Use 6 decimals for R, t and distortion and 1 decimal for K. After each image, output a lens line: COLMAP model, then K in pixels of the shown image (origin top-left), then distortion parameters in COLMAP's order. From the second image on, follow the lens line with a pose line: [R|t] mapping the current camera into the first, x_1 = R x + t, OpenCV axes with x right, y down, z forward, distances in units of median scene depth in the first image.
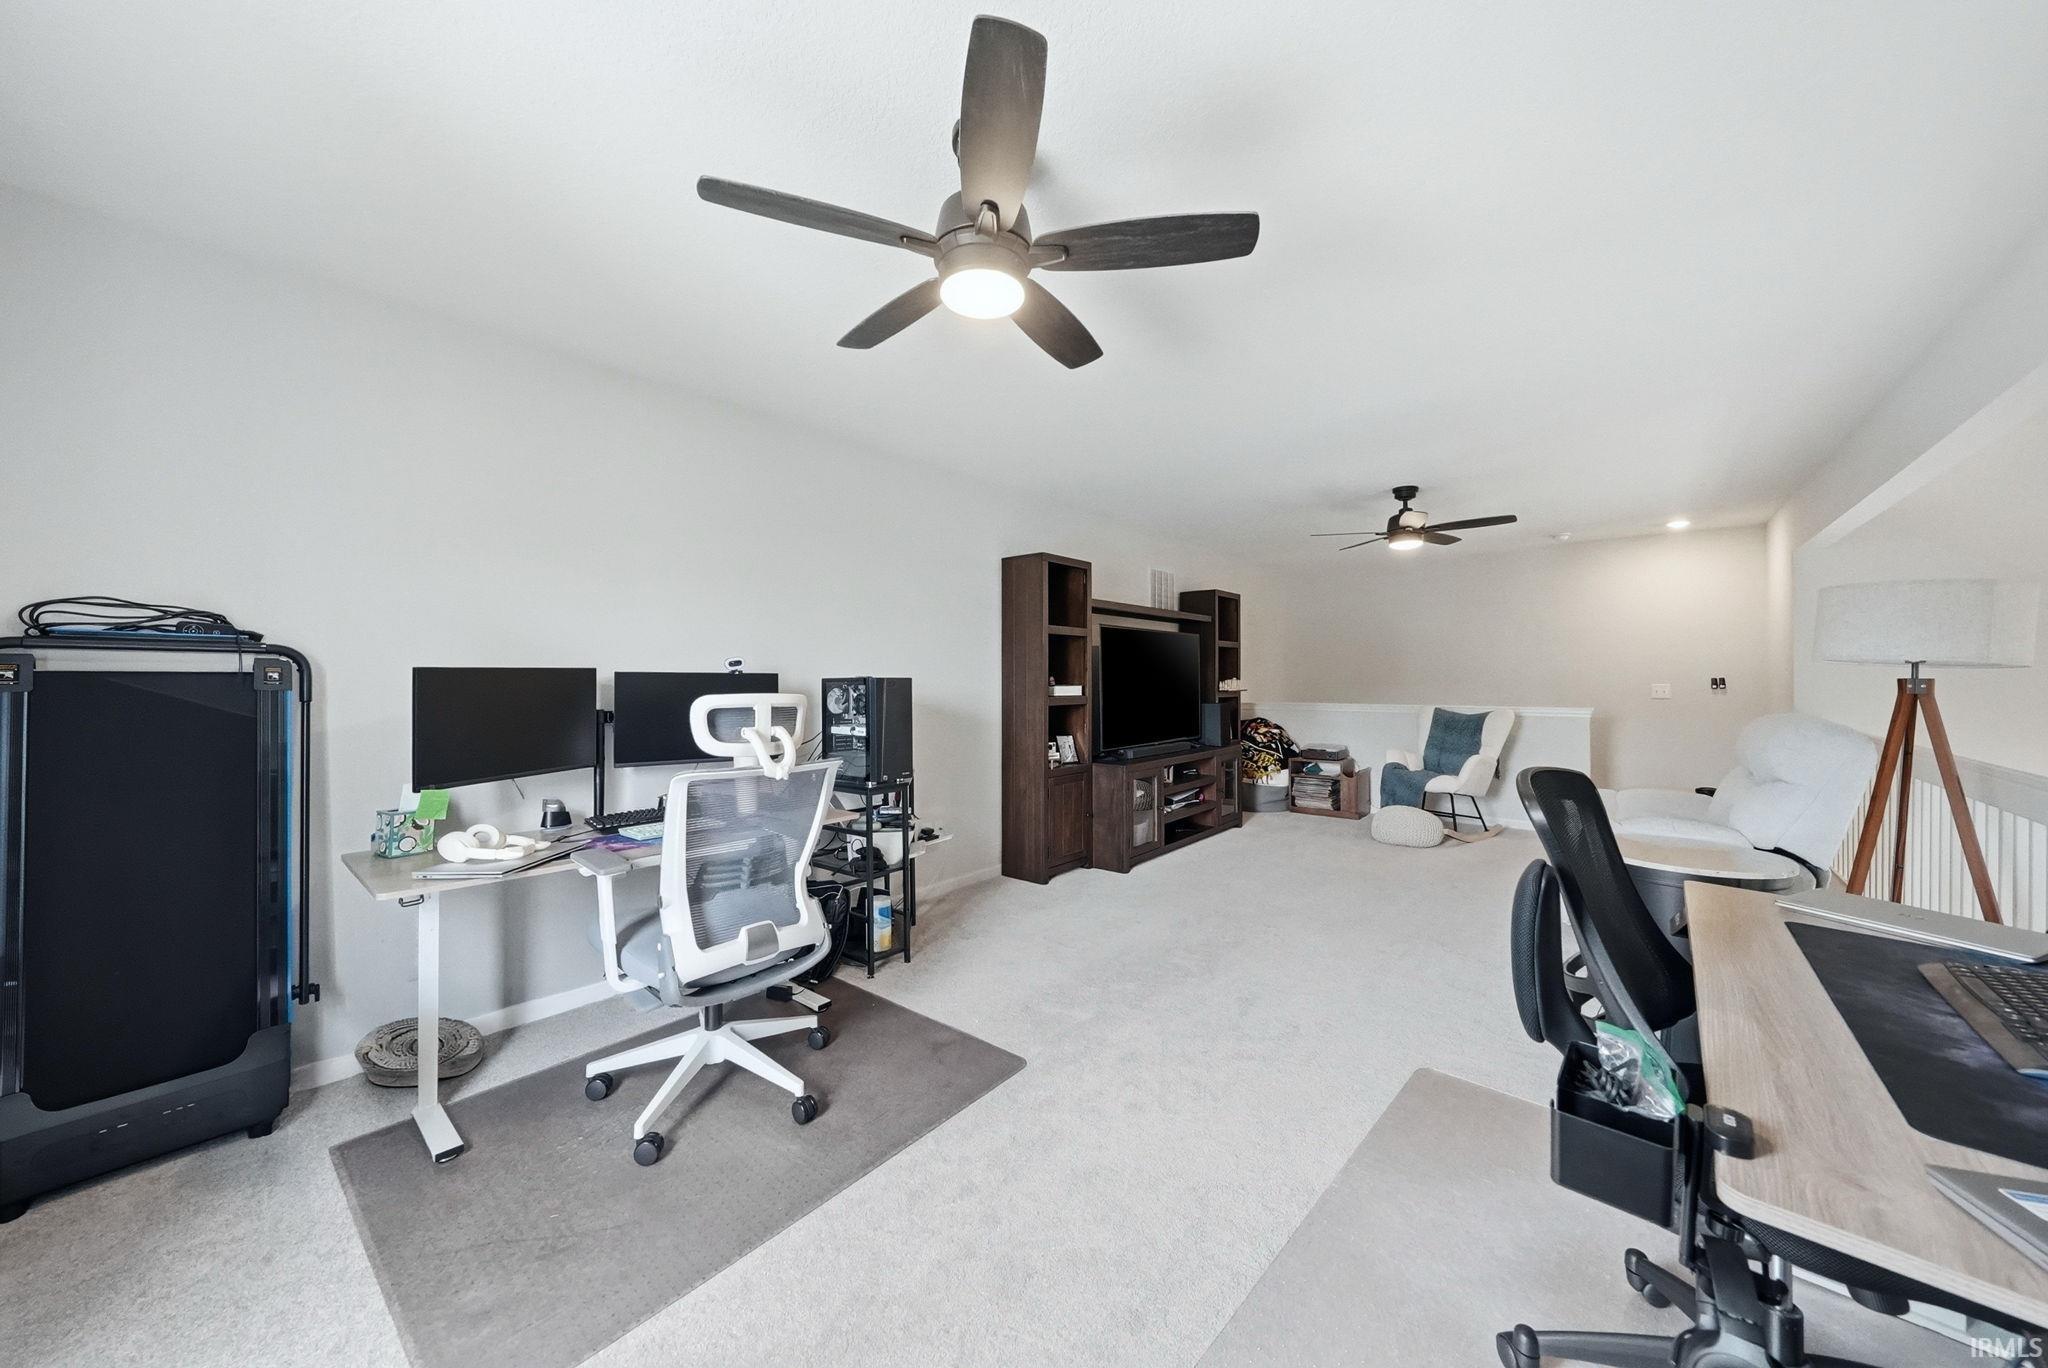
lens RADIAL K [[728.5, 0, 1009.1], [0, 728.5, 675.5], [0, 0, 1]] dist [-0.000941, 0.000190]
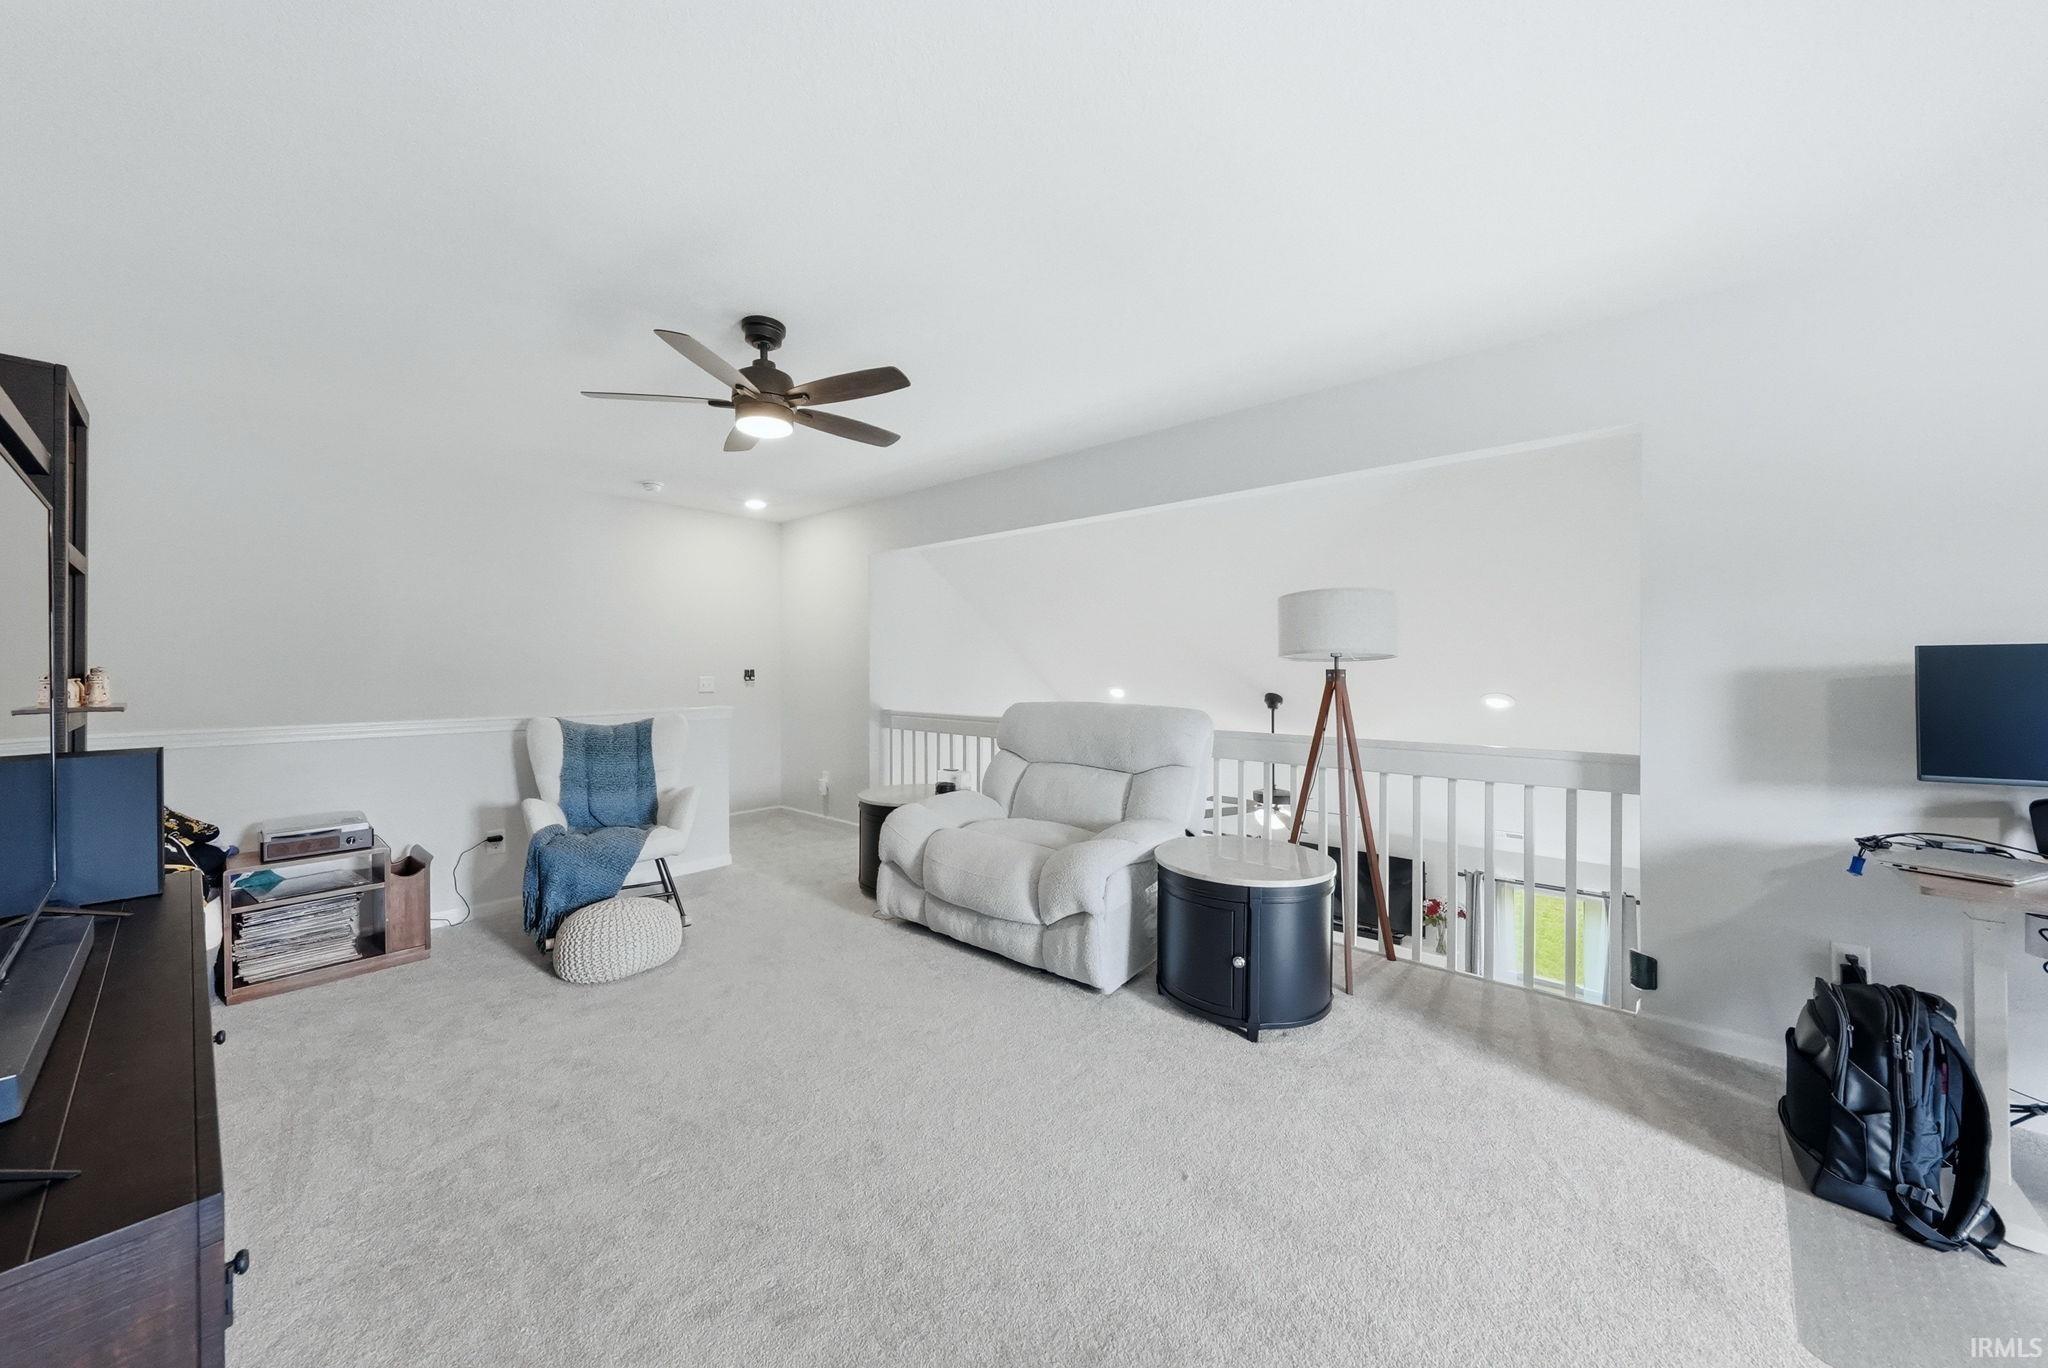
lens RADIAL K [[728.5, 0, 1009.1], [0, 728.5, 675.5], [0, 0, 1]] dist [-0.000941, 0.000190]
pose [[0.015498, -0.006584, 0.999858, -0.004211], [-0.004076, 0.999970, 0.006648, 0.003646], [-0.999872, -0.004178, 0.015471, 0.649905]]
